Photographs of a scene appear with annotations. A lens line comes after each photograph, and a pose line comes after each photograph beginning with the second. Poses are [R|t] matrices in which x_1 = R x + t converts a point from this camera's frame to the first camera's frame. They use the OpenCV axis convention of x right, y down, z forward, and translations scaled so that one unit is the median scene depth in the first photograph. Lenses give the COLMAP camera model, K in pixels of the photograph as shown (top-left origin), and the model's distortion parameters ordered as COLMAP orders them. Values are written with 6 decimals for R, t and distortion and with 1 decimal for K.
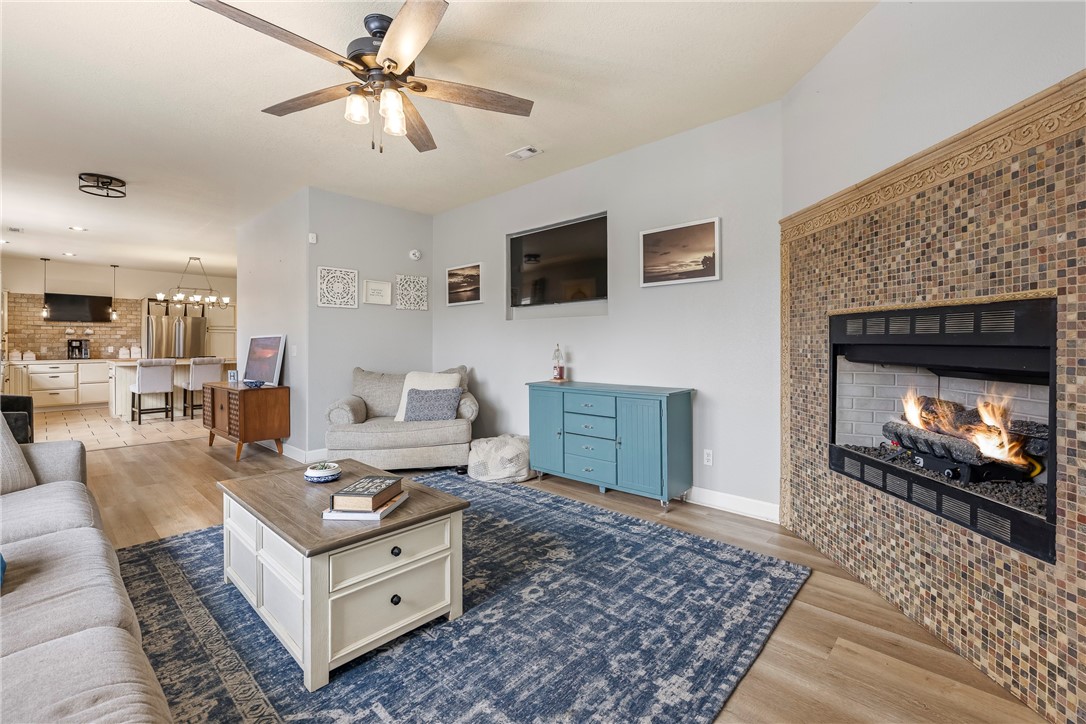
lens RADIAL K [[471.4, 0, 562.3], [0, 471.4, 340.3], [0, 0, 1]] dist [0.002459, -0.000159]
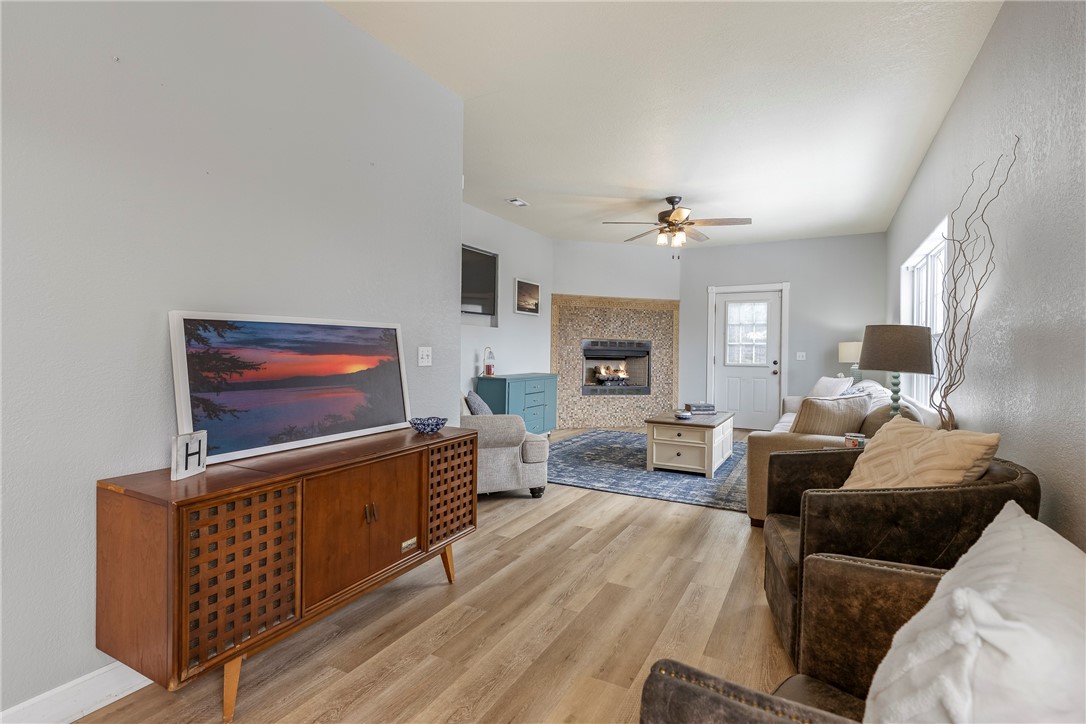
lens RADIAL K [[522.7, 0, 541.4], [0, 522.7, 355.8], [0, 0, 1]] dist [-0.003899, -0.000349]
pose [[-0.237693, -0.011433, 0.971273, -1.724846], [-0.020473, 0.999768, 0.006758, 0.021469], [-0.971125, -0.018278, -0.237872, 1.459037]]
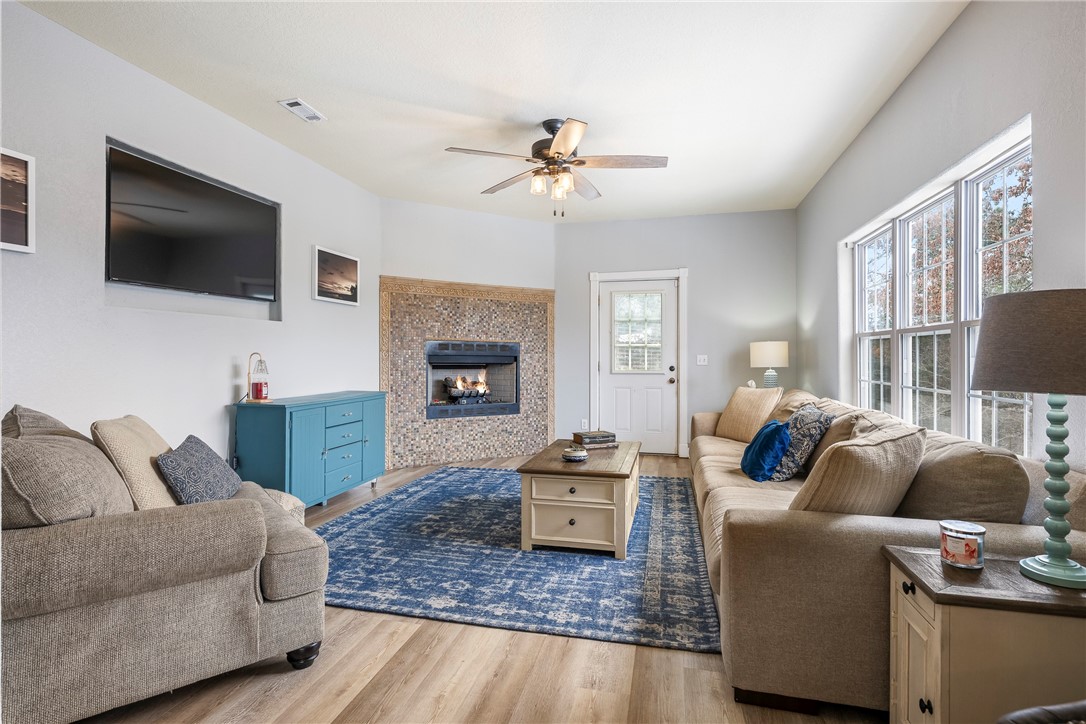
lens RADIAL K [[542.3, 0, 540.1], [0, 542.3, 357.0], [0, 0, 1]] dist [-0.004261, 0.000098]
pose [[-0.475277, 0.001403, 0.879835, -1.210754], [-0.006773, 0.999963, -0.005253, 0.018373], [-0.879810, -0.008456, -0.475250, 1.235288]]
